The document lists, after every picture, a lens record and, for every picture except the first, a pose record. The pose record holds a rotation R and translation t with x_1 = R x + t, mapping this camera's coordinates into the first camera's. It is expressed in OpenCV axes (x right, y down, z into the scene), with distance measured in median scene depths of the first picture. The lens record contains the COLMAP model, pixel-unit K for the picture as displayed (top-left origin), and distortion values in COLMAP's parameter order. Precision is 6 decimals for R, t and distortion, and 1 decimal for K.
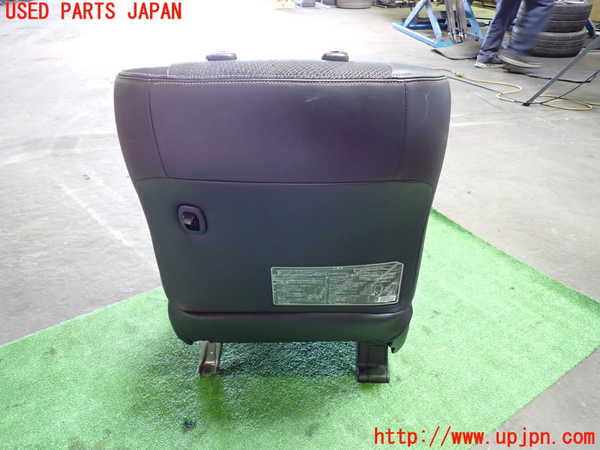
lens RADIAL K [[453.5, 0, 303.0], [0, 453.5, 224.6], [0, 0, 1]] dist [0.010862, 0.001528]
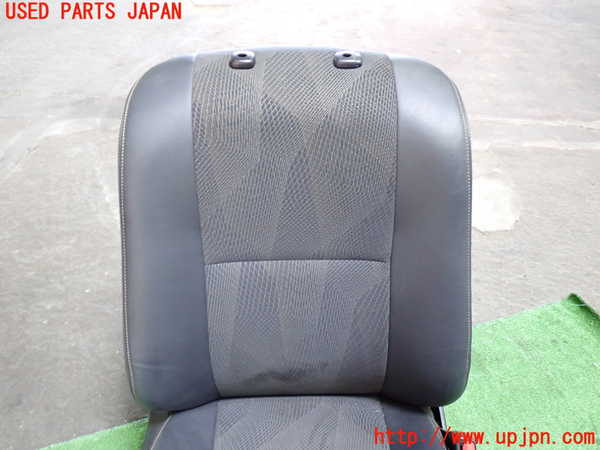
lens RADIAL K [[538.7, 0, 298.7], [0, 538.7, 223.0], [0, 0, 1]] dist [0.003359, -0.002220]
pose [[0.966694, 0.173359, -0.188281, -0.030929], [-0.145096, 0.977231, 0.154815, -0.265837], [0.210833, -0.122340, 0.969836, 0.219626]]
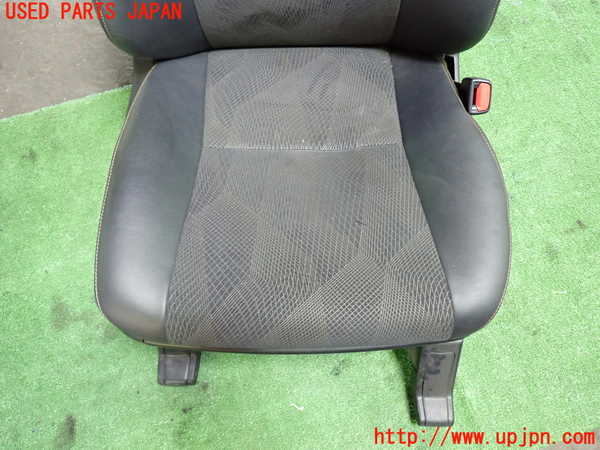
lens RADIAL K [[539.2, 0, 300.0], [0, 539.2, 225.0], [0, 0, 1]] dist [0.008314, 0.007992]
pose [[0.964476, 0.249622, -0.086458, -0.018164], [-0.141992, 0.765840, 0.627159, -0.186090], [0.222766, -0.592603, 0.774078, 0.258177]]
